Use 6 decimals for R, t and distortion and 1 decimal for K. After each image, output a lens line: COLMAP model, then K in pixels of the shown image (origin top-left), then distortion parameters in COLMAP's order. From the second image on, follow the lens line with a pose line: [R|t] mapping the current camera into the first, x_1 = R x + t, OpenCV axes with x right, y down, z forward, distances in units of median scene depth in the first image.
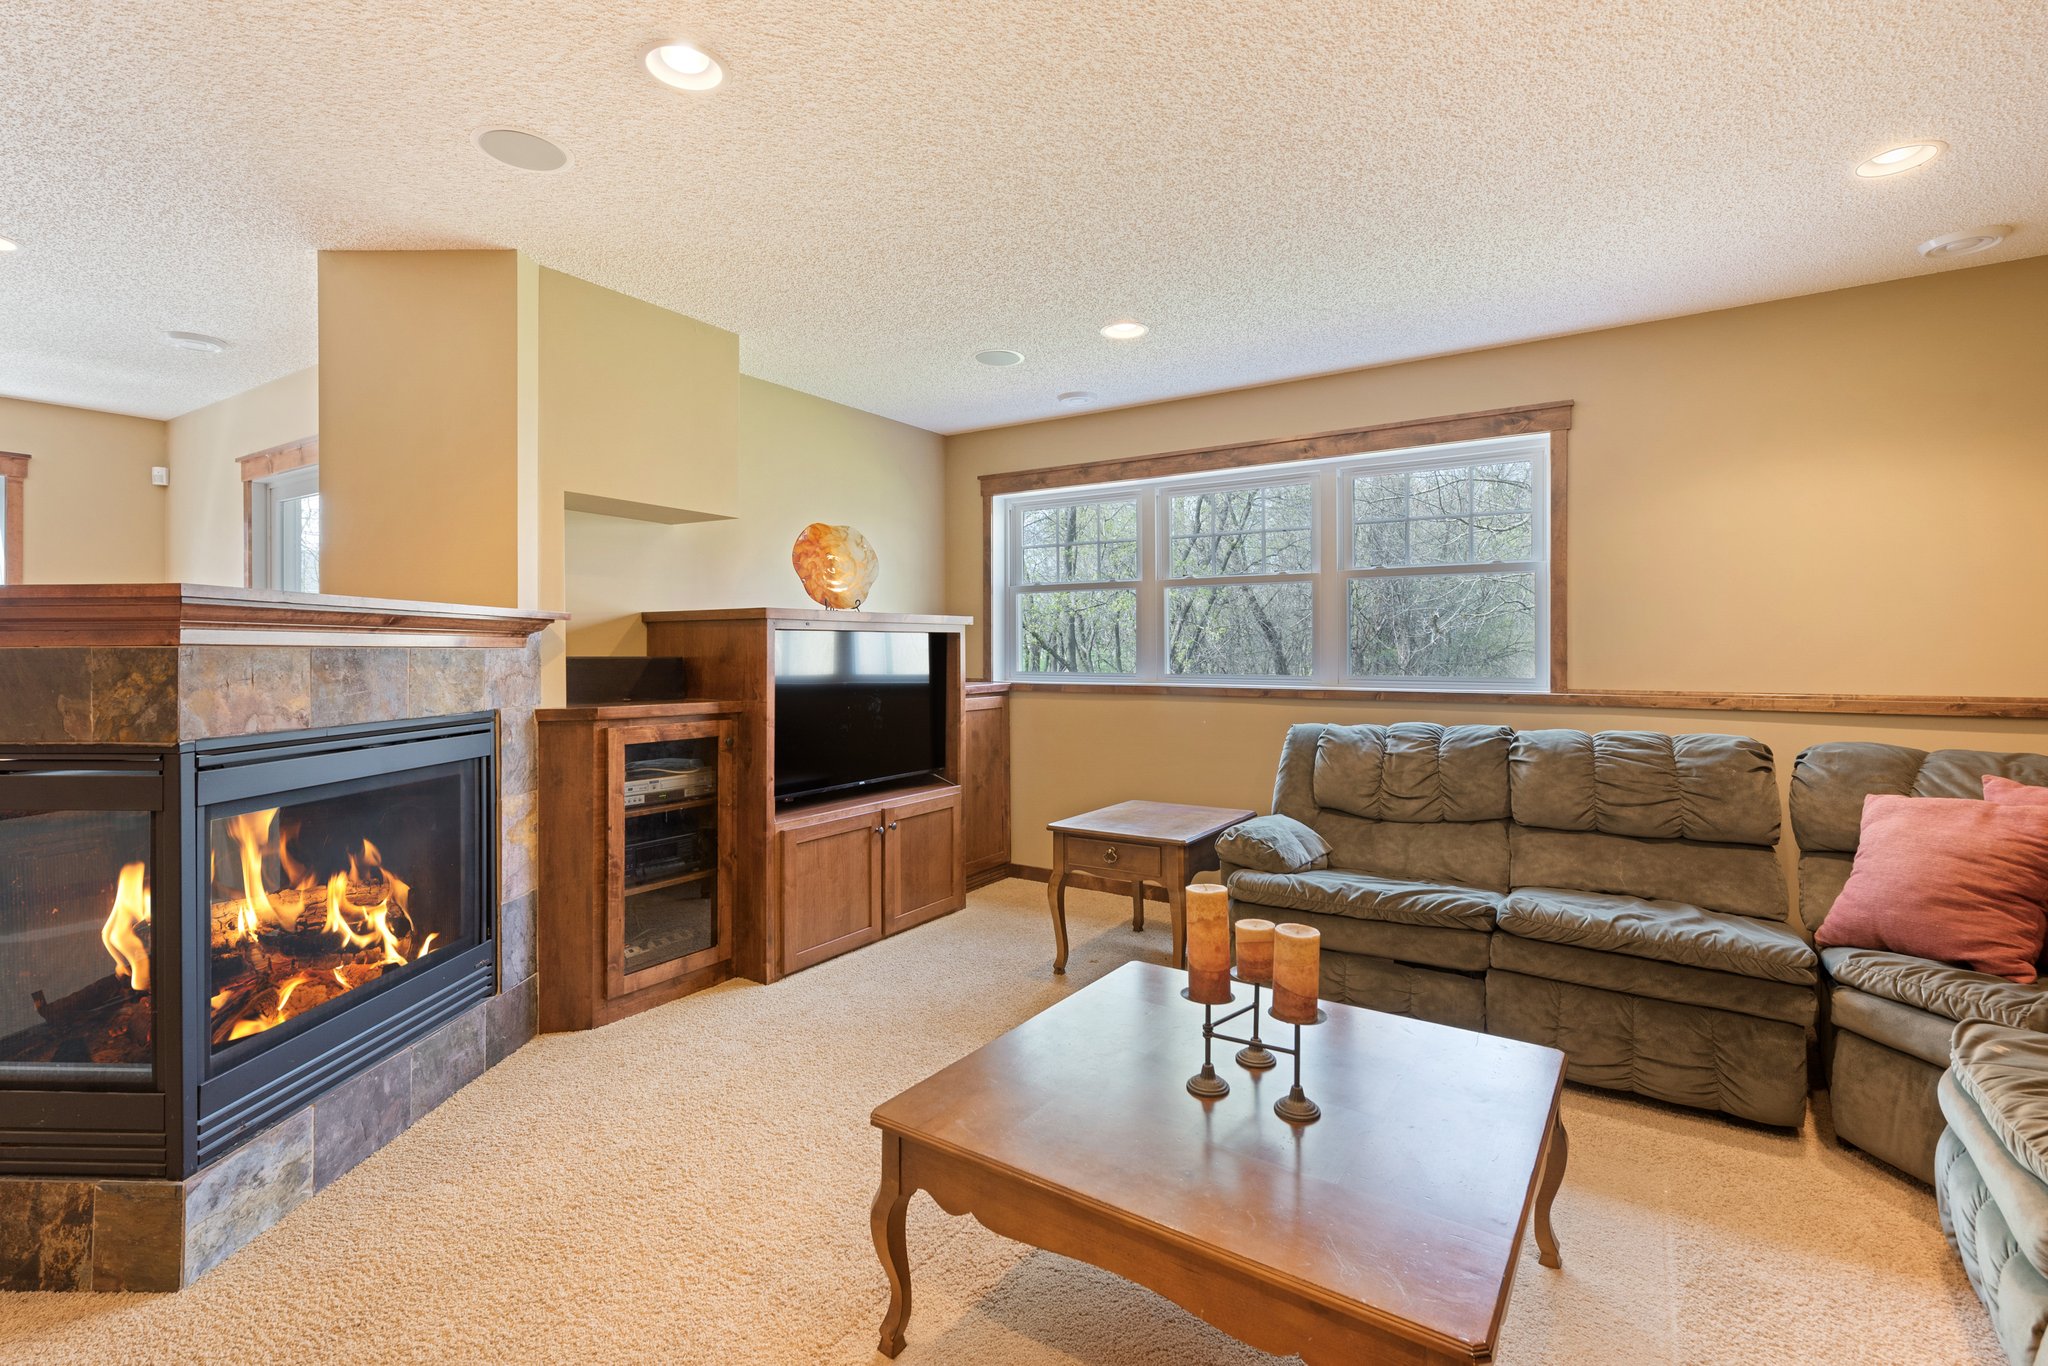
lens RADIAL K [[939.3, 0, 1056.0], [0, 939.3, 640.1], [0, 0, 1]] dist [0.002185, 0.000613]
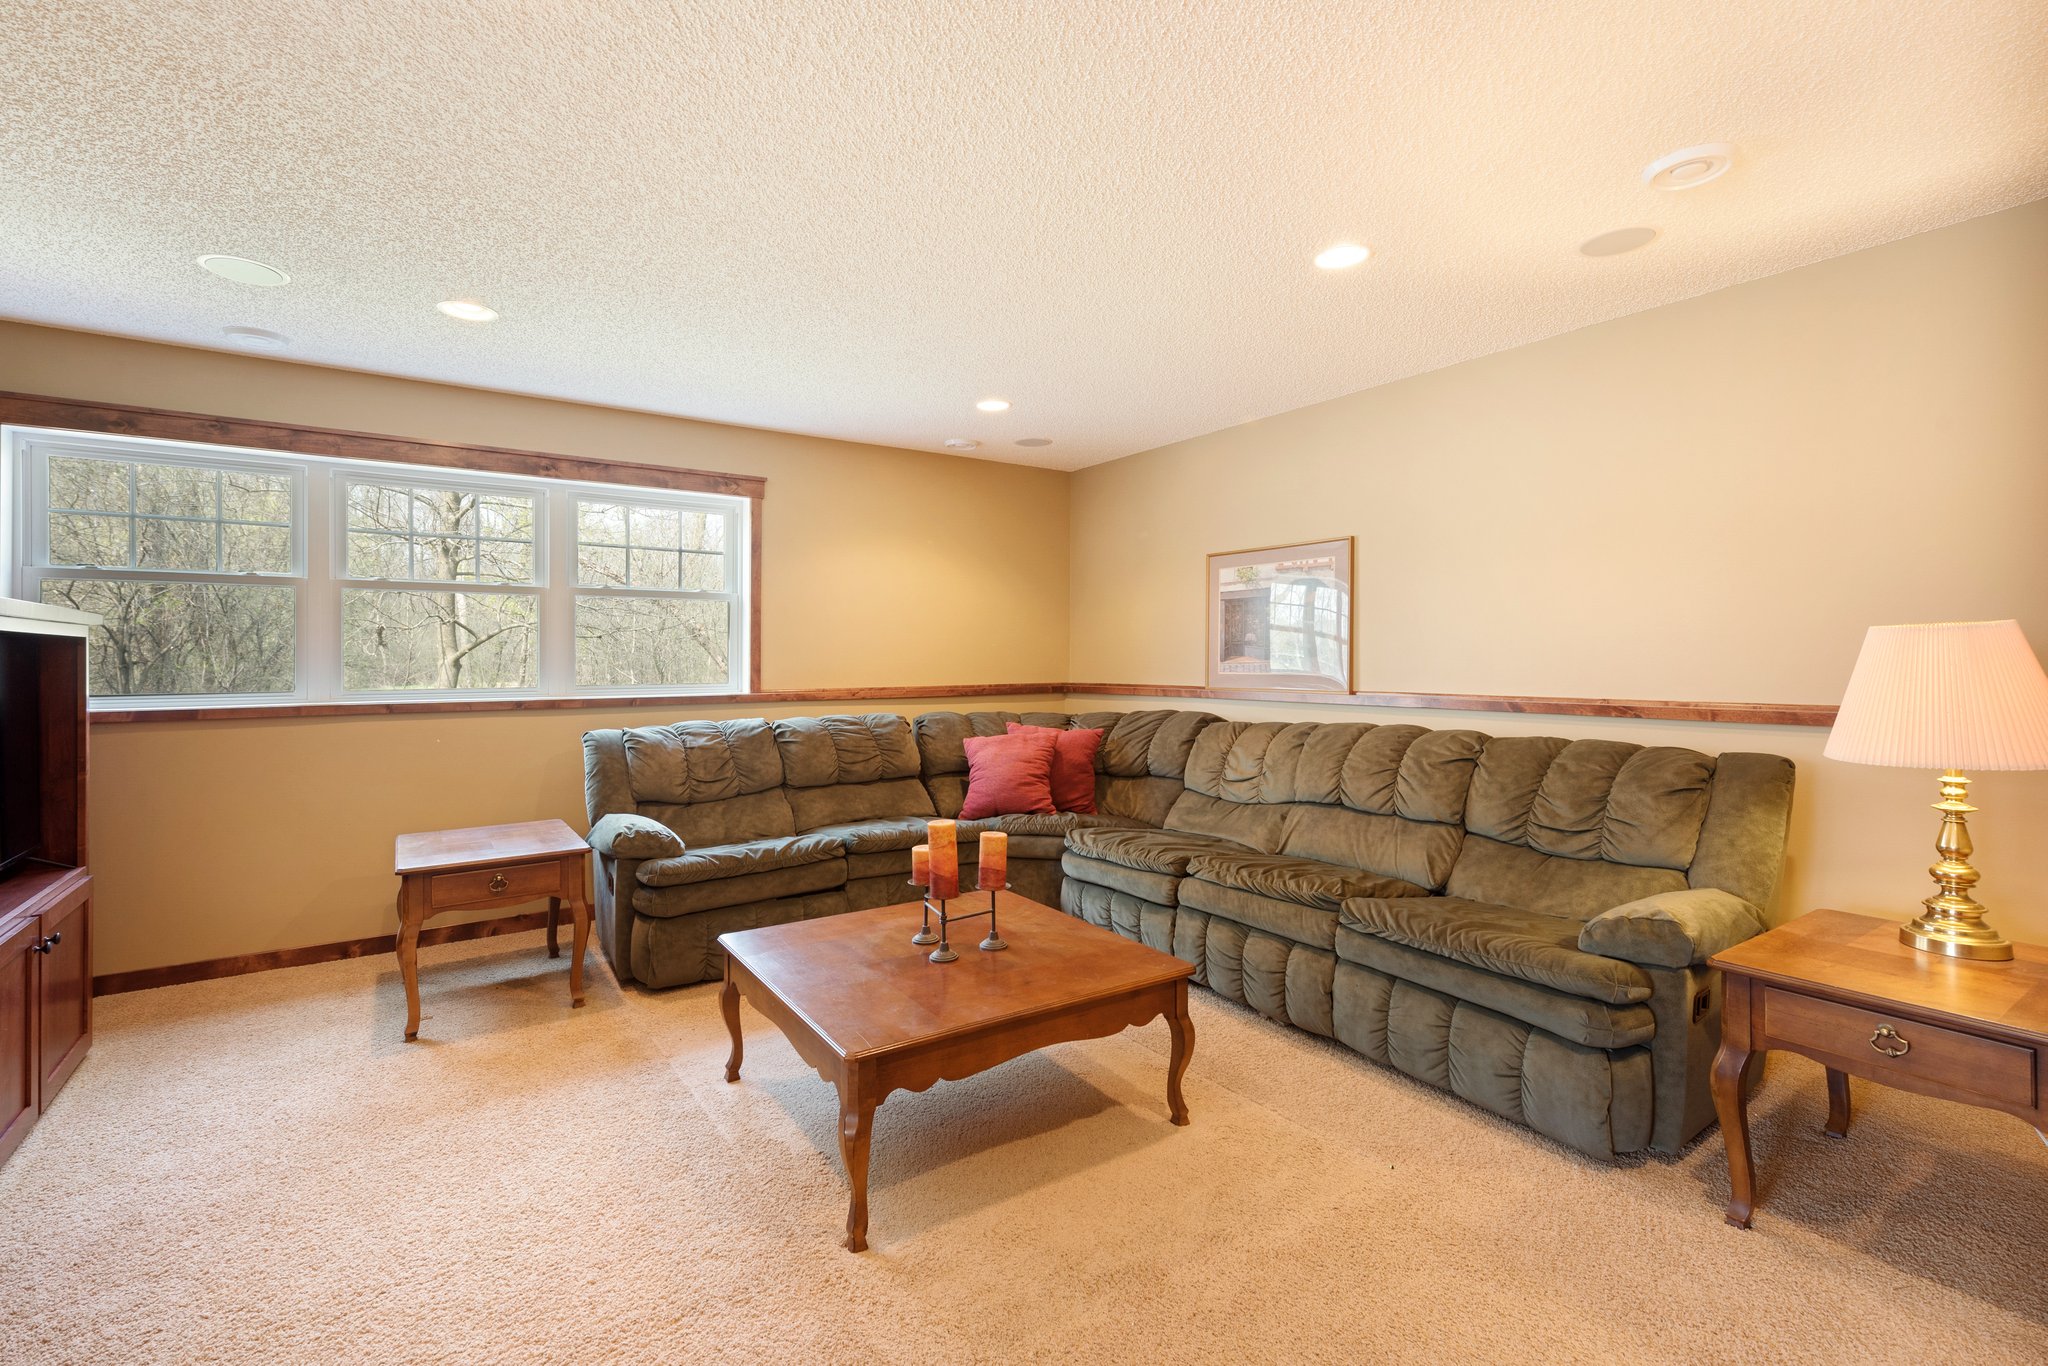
lens RADIAL K [[899.5, 0, 998.9], [0, 899.5, 660.6], [0, 0, 1]] dist [0.018192, -0.000077]
pose [[0.393366, -0.001138, 0.919381, -0.609779], [-0.004569, 0.999984, 0.003192, 0.004624], [-0.919371, -0.005456, 0.393354, 0.206121]]
